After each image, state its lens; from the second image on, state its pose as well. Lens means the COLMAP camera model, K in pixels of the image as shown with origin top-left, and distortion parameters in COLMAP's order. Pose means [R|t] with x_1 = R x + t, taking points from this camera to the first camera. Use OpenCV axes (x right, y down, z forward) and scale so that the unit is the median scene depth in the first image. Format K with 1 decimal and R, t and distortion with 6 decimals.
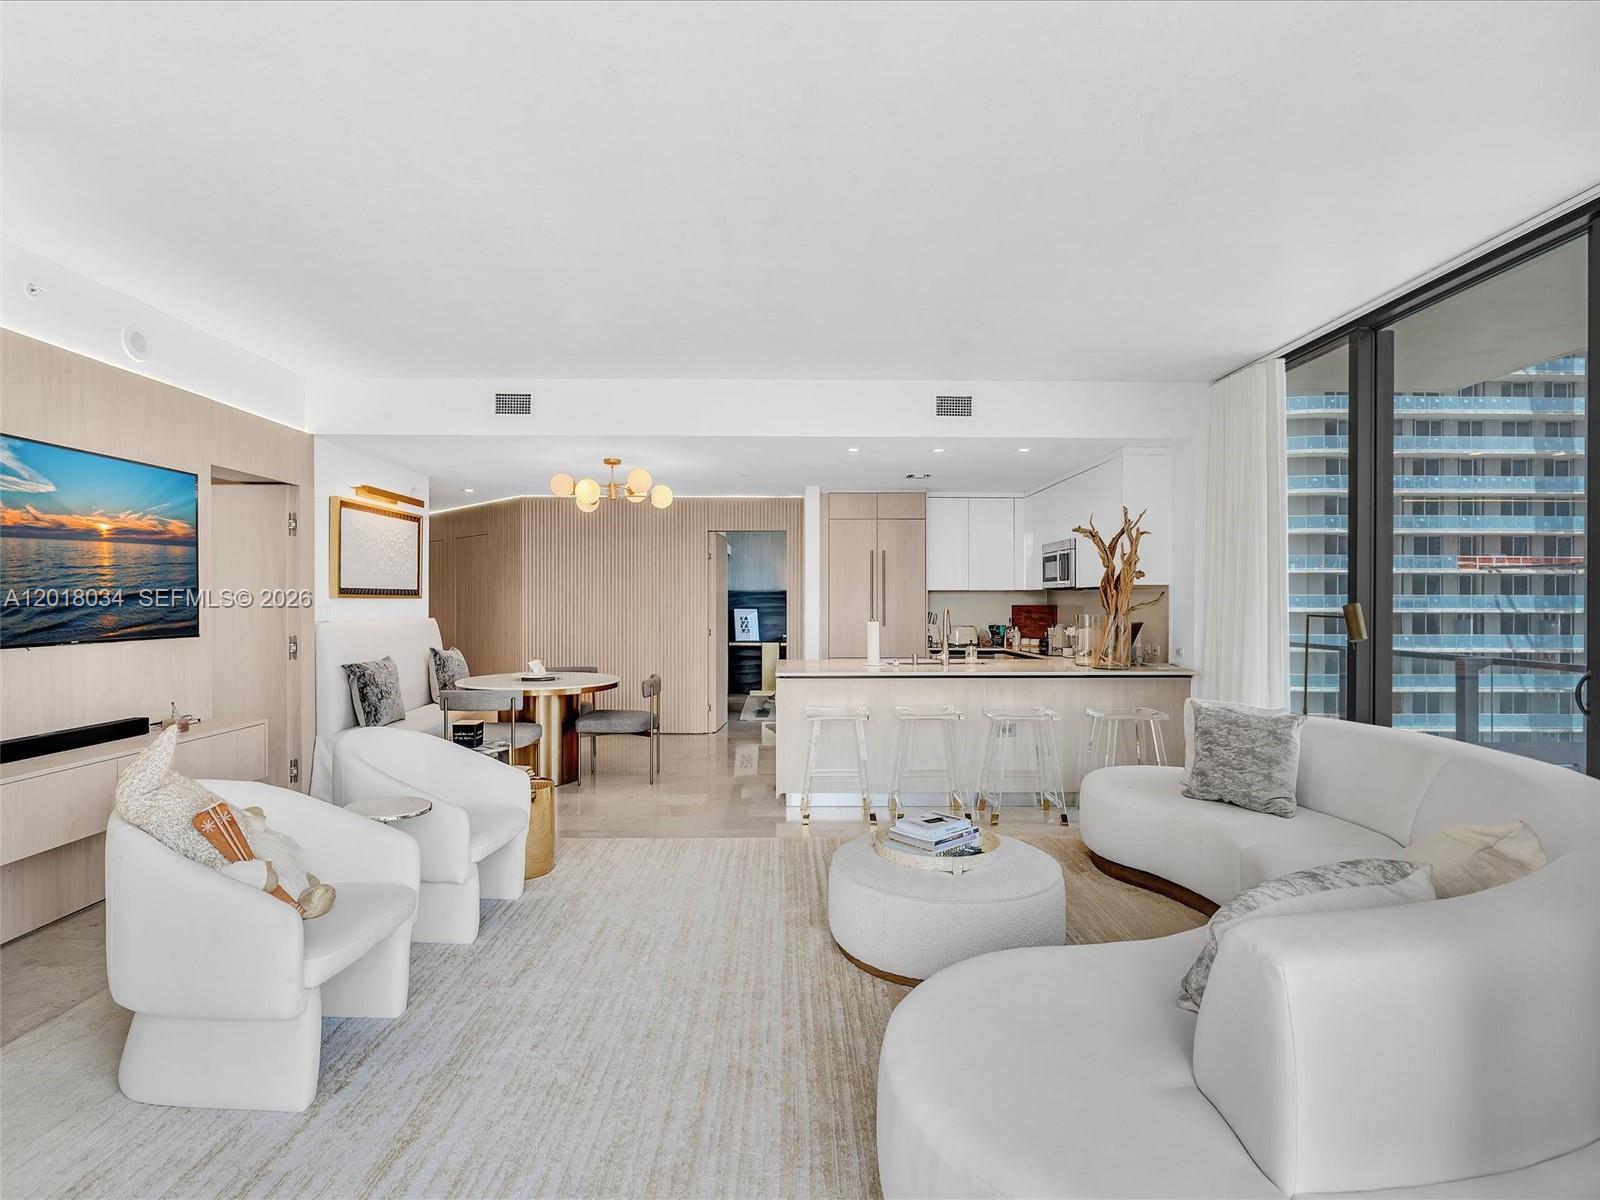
lens RADIAL K [[810.7, 0, 788.3], [0, 810.7, 592.3], [0, 0, 1]] dist [-0.007915, 0.002643]
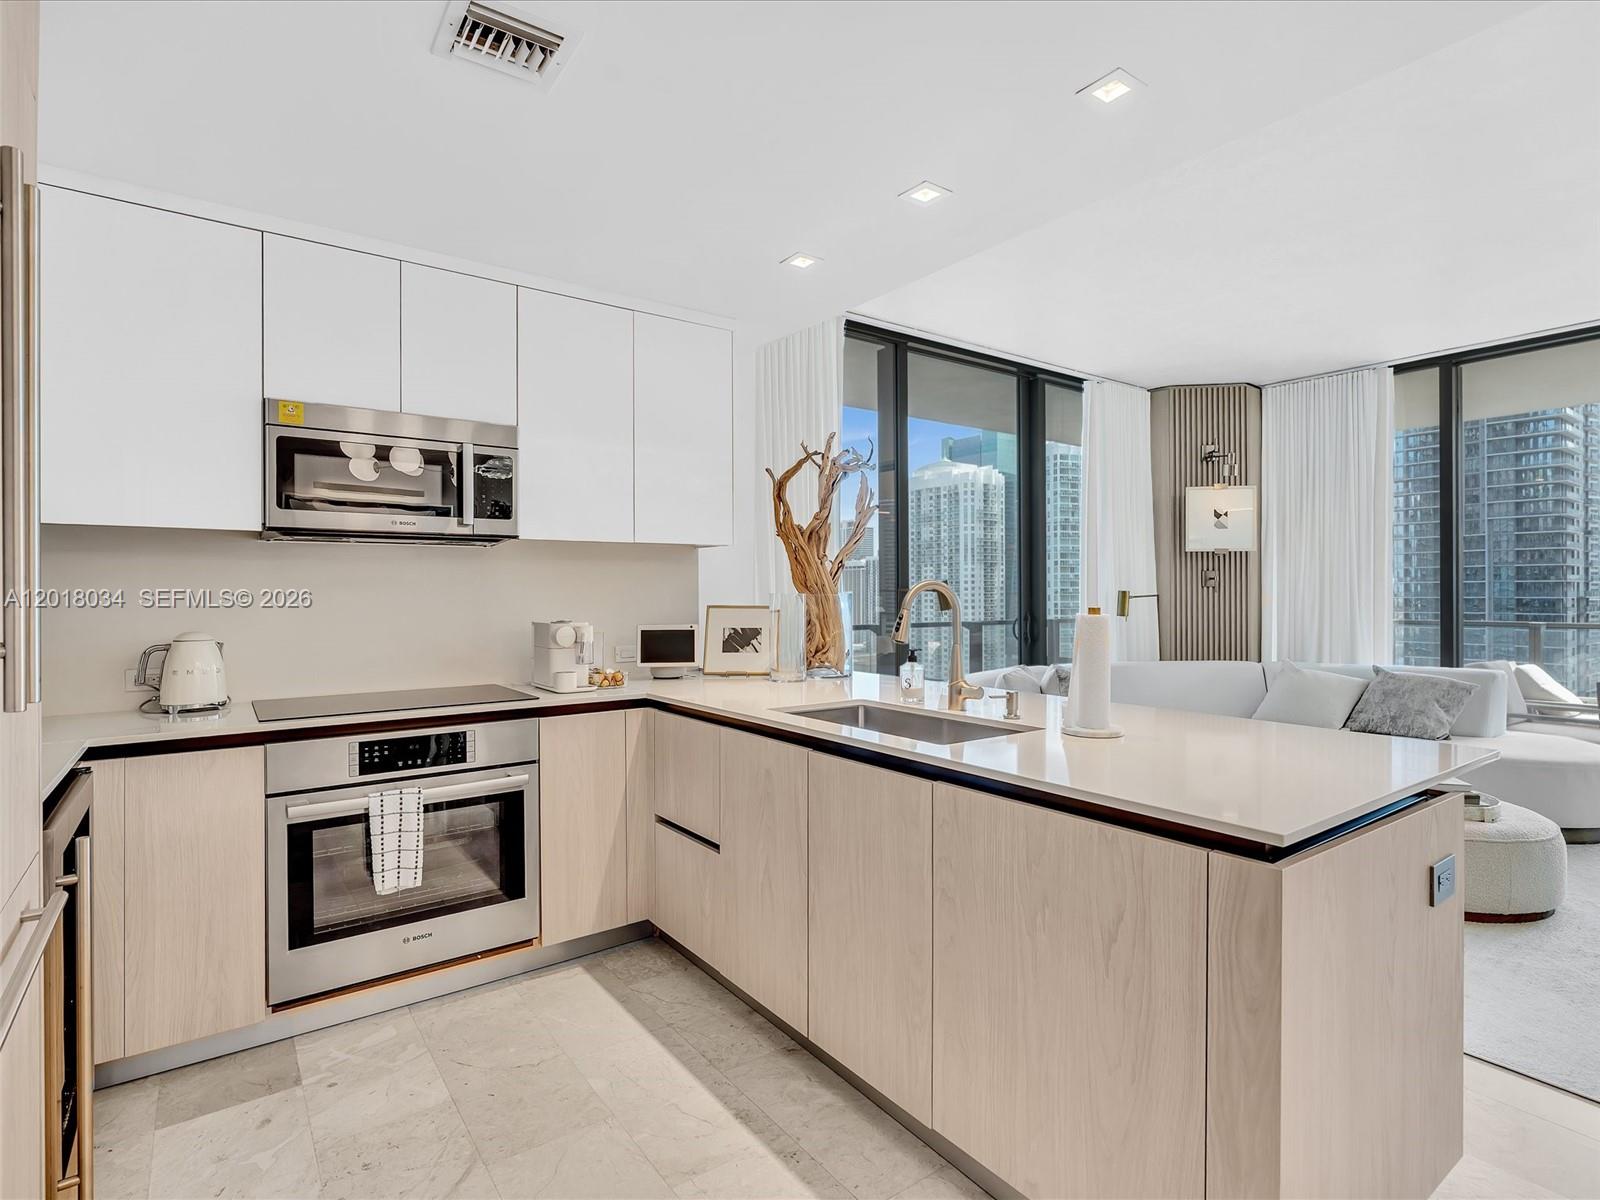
lens RADIAL K [[810.7, 0, 797.0], [0, 810.7, 596.3], [0, 0, 1]] dist [-0.007915, 0.002643]
pose [[-0.580383, -0.005137, 0.814327, -0.091205], [-0.008627, 0.999963, 0.000160, 0.023795], [-0.814298, -0.006933, -0.580406, 1.105828]]
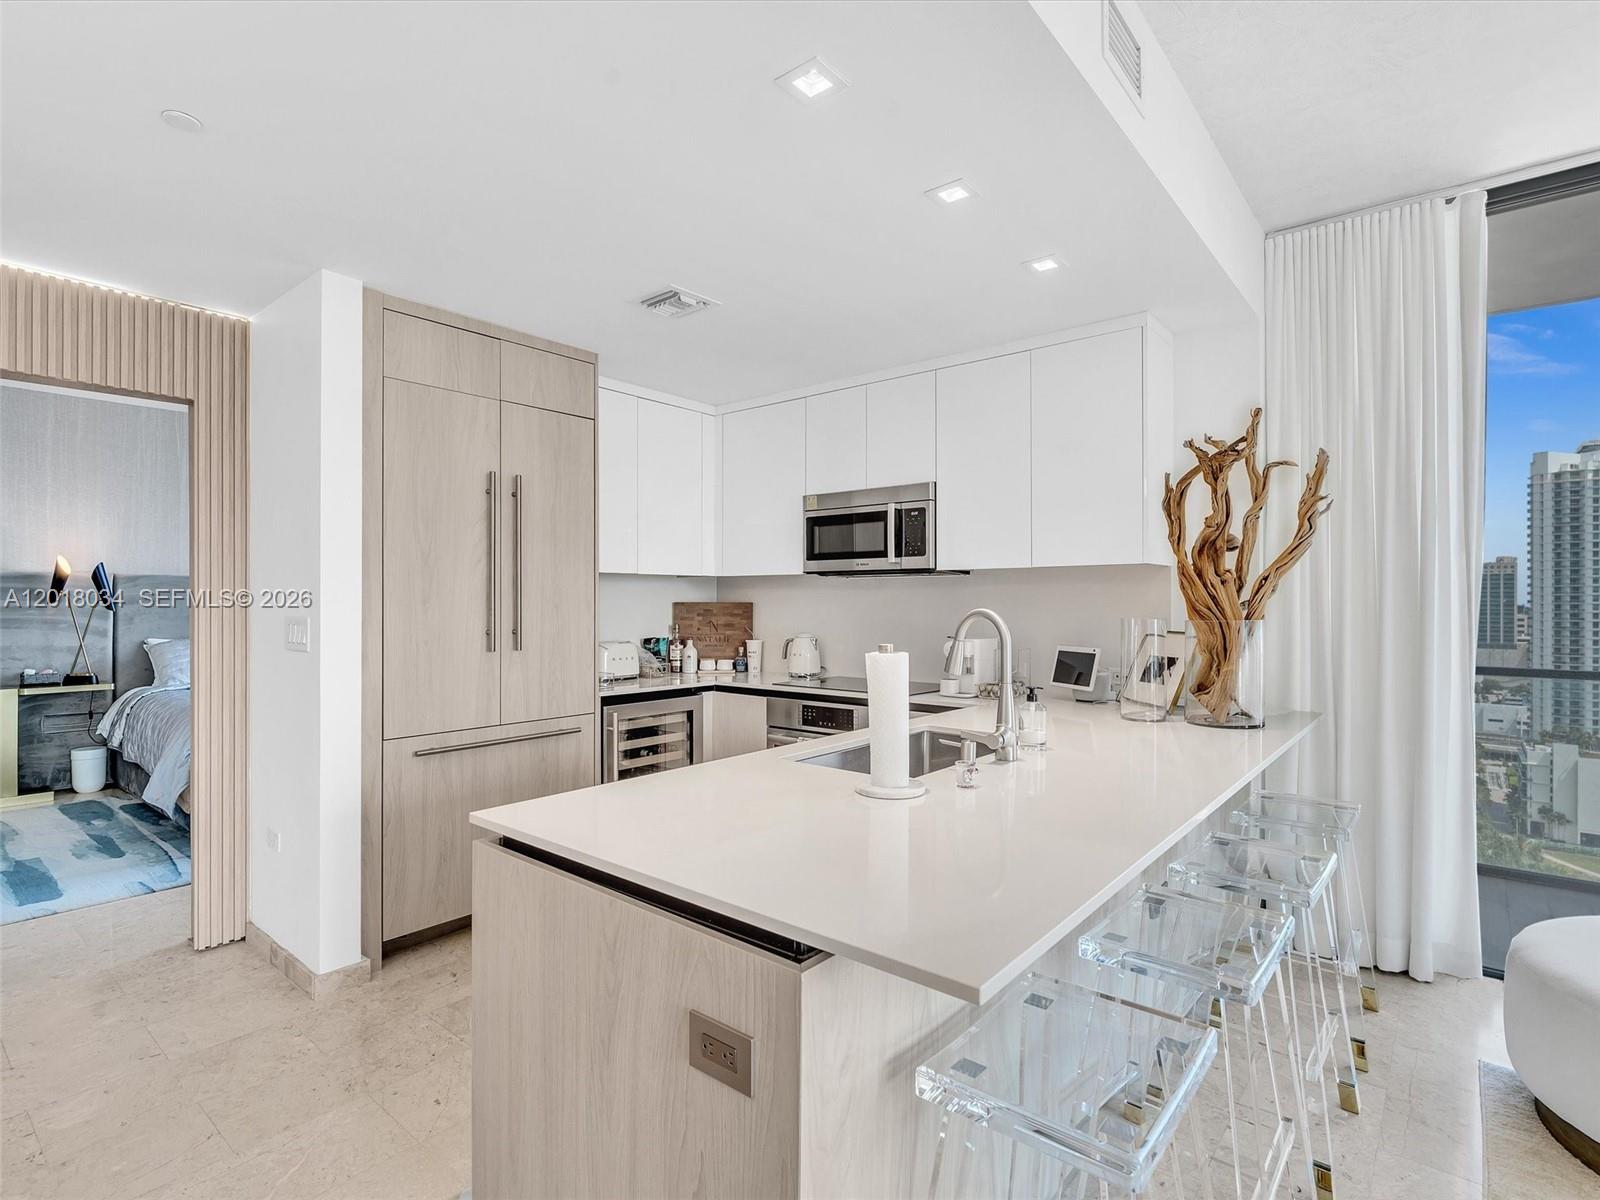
lens RADIAL K [[810.7, 0, 805.9], [0, 810.7, 607.4], [0, 0, 1]] dist [-0.007915, 0.002643]
pose [[0.642544, -0.007336, 0.766214, -0.127575], [-0.009096, 0.999811, 0.017200, 0.011068], [-0.766195, -0.018022, 0.642356, 0.692174]]
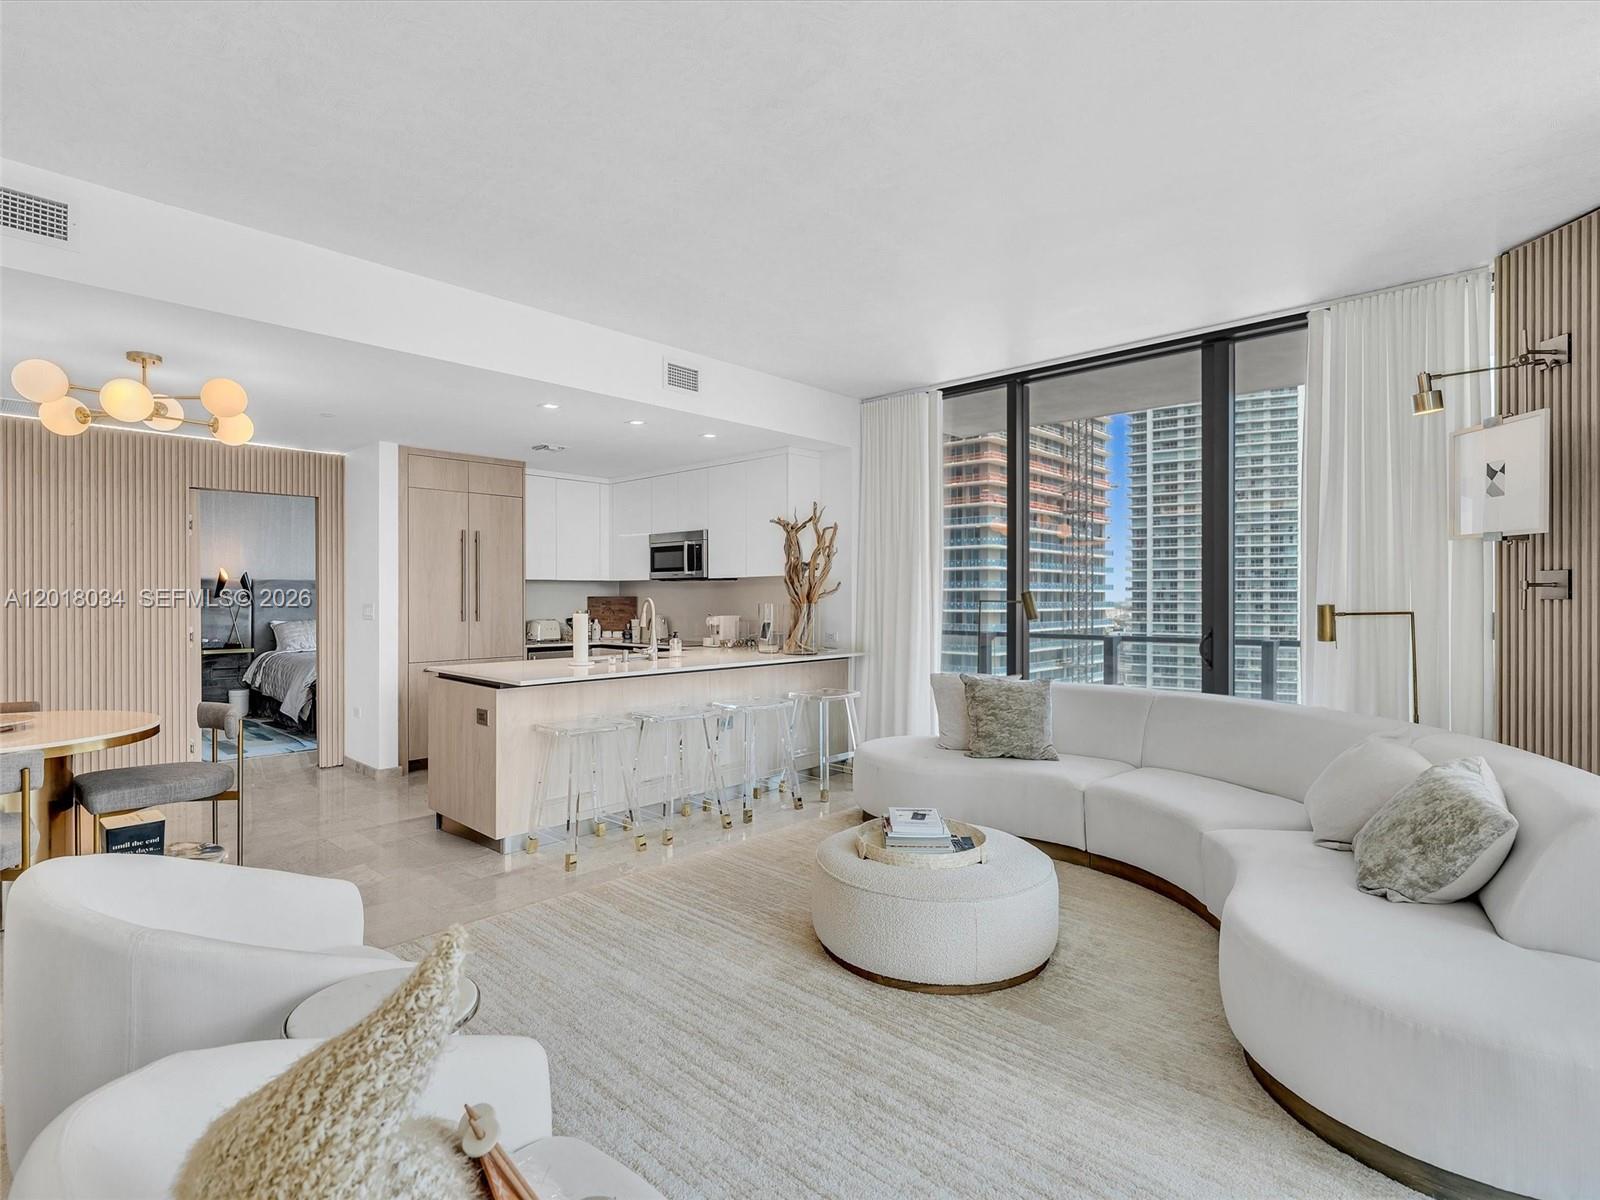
lens RADIAL K [[810.7, 0, 809.7], [0, 810.7, 599.3], [0, 0, 1]] dist [-0.007915, 0.002643]
pose [[0.687118, -0.005757, 0.726523, -0.285307], [-0.006503, 0.999880, 0.014073, 0.005591], [-0.726517, -0.014394, 0.686998, 0.206793]]
